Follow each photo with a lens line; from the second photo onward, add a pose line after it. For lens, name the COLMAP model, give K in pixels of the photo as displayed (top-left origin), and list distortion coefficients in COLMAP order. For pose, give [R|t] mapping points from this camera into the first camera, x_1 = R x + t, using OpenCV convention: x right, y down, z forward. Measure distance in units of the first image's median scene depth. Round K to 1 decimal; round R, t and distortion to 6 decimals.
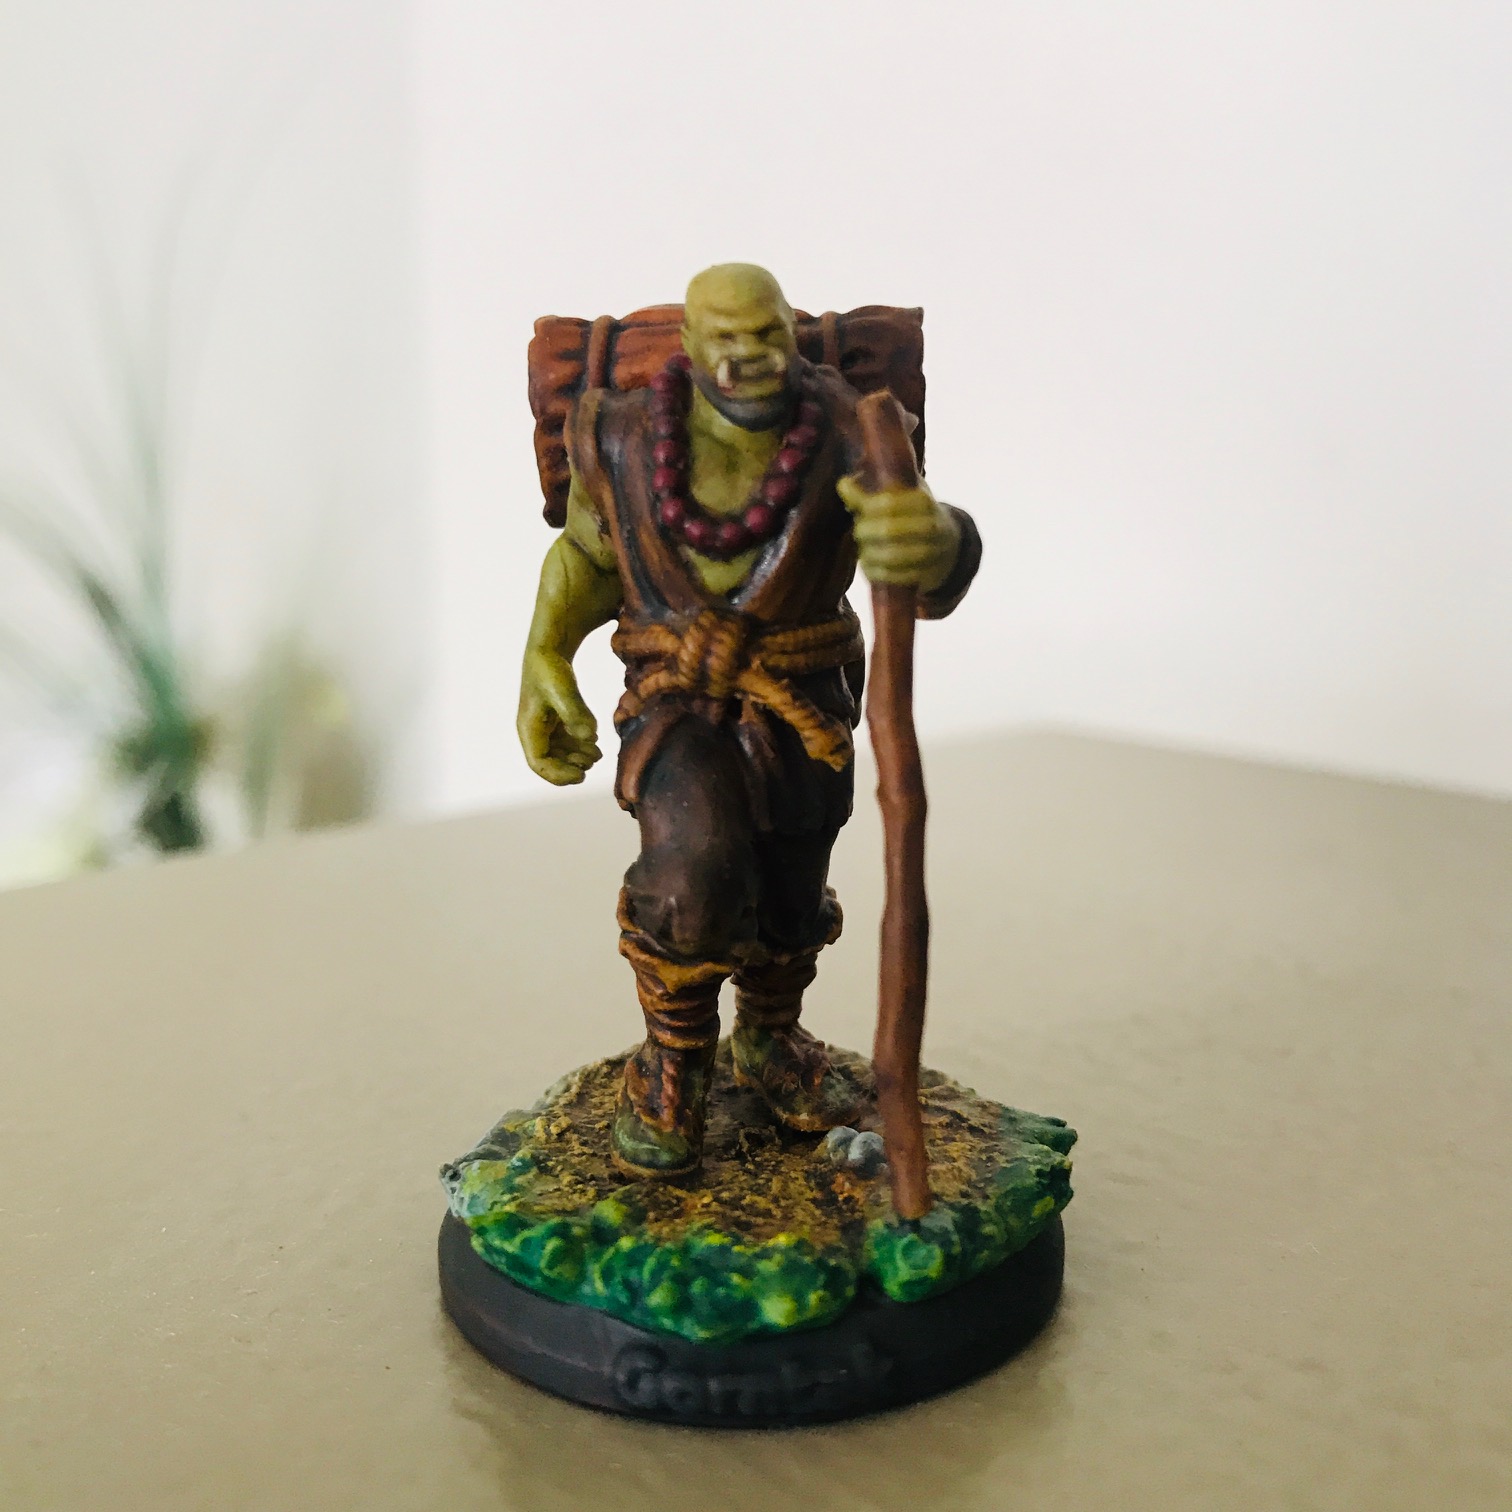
lens RADIAL K [[1795.2, 0, 754.4], [0, 1795.2, 745.1], [0, 0, 1]] dist [0.009639, 0.000000]
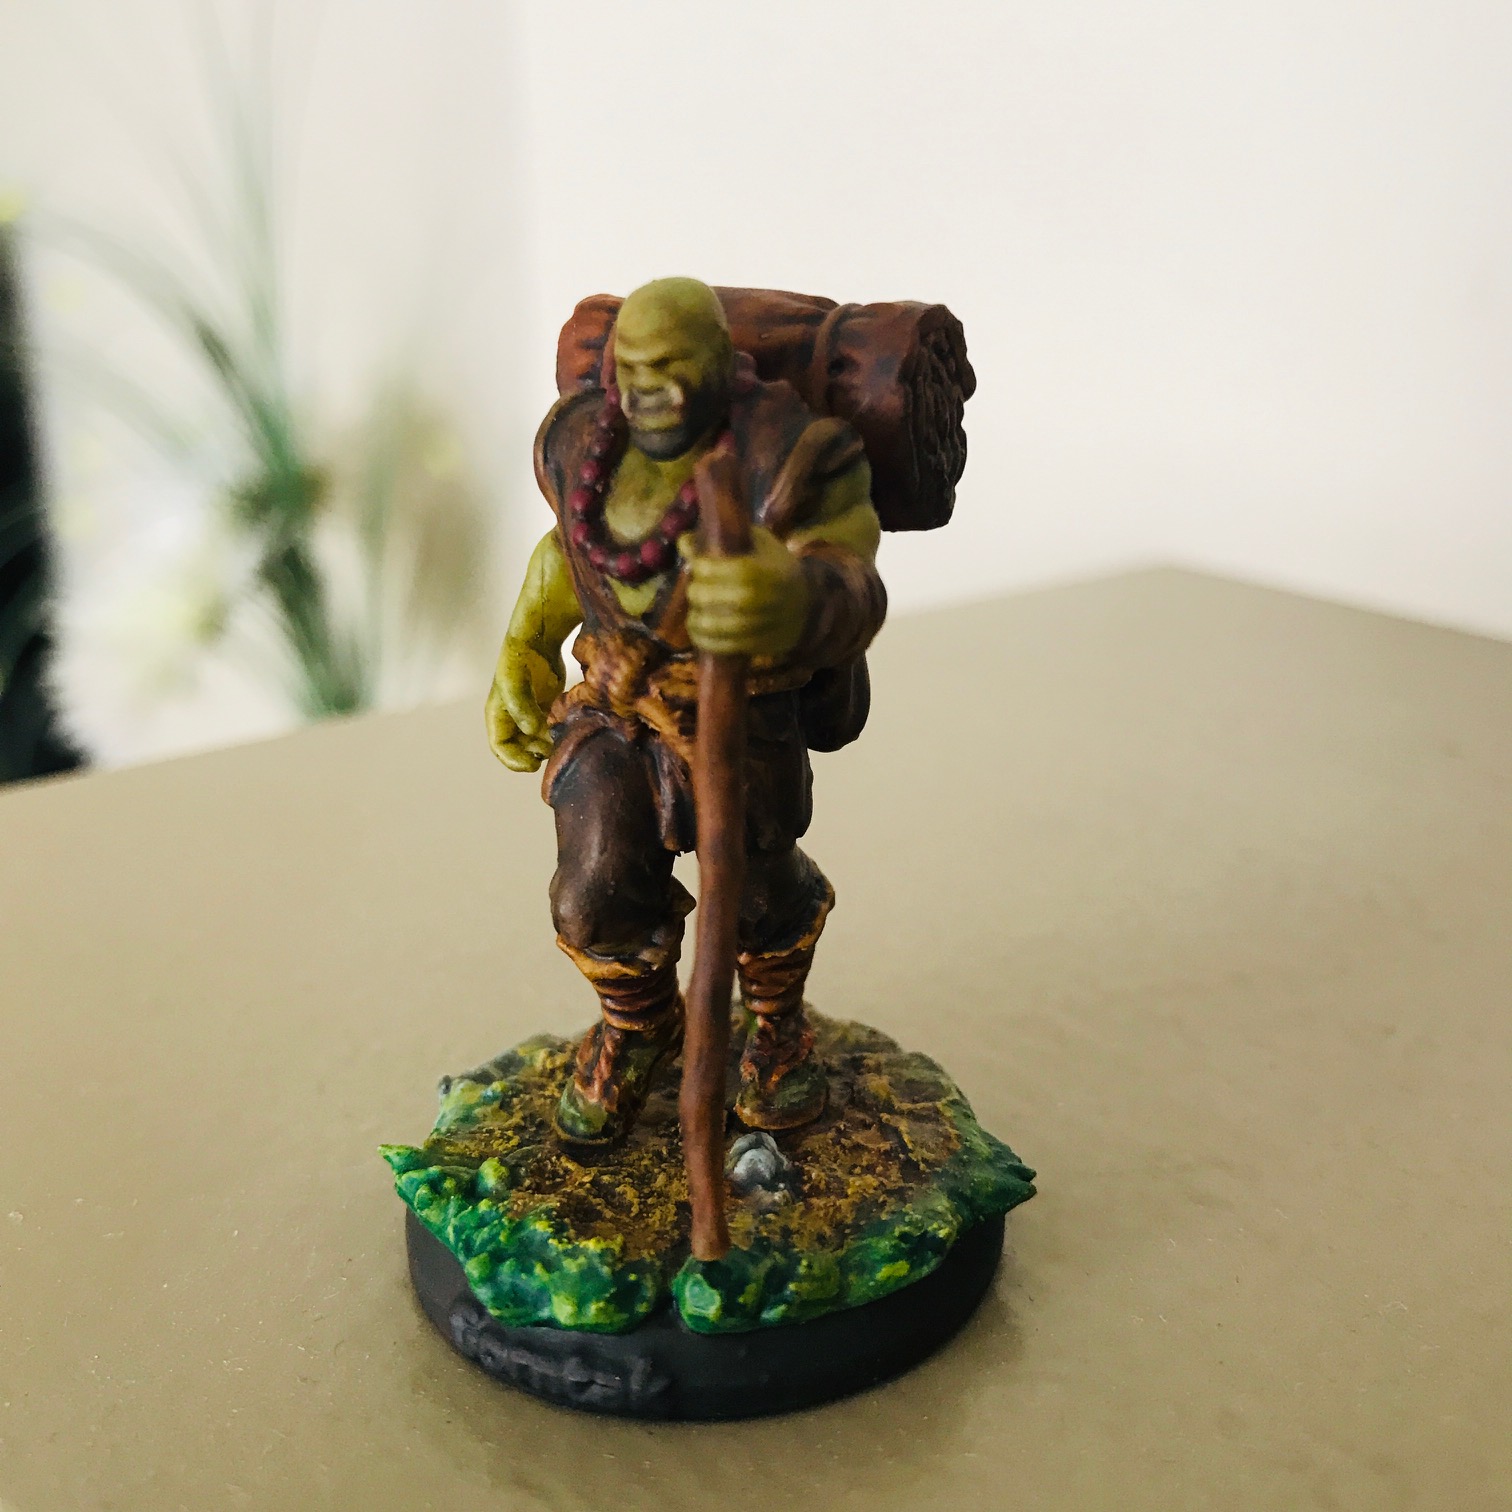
lens RADIAL K [[1795.2, 0, 755.4], [0, 1795.2, 742.7], [0, 0, 1]] dist [0.009639, 0.000000]
pose [[0.888420, 0.154416, -0.432280, 0.482653], [-0.083385, 0.980342, 0.178819, -0.199300], [0.451395, -0.122821, 0.883831, 0.135676]]
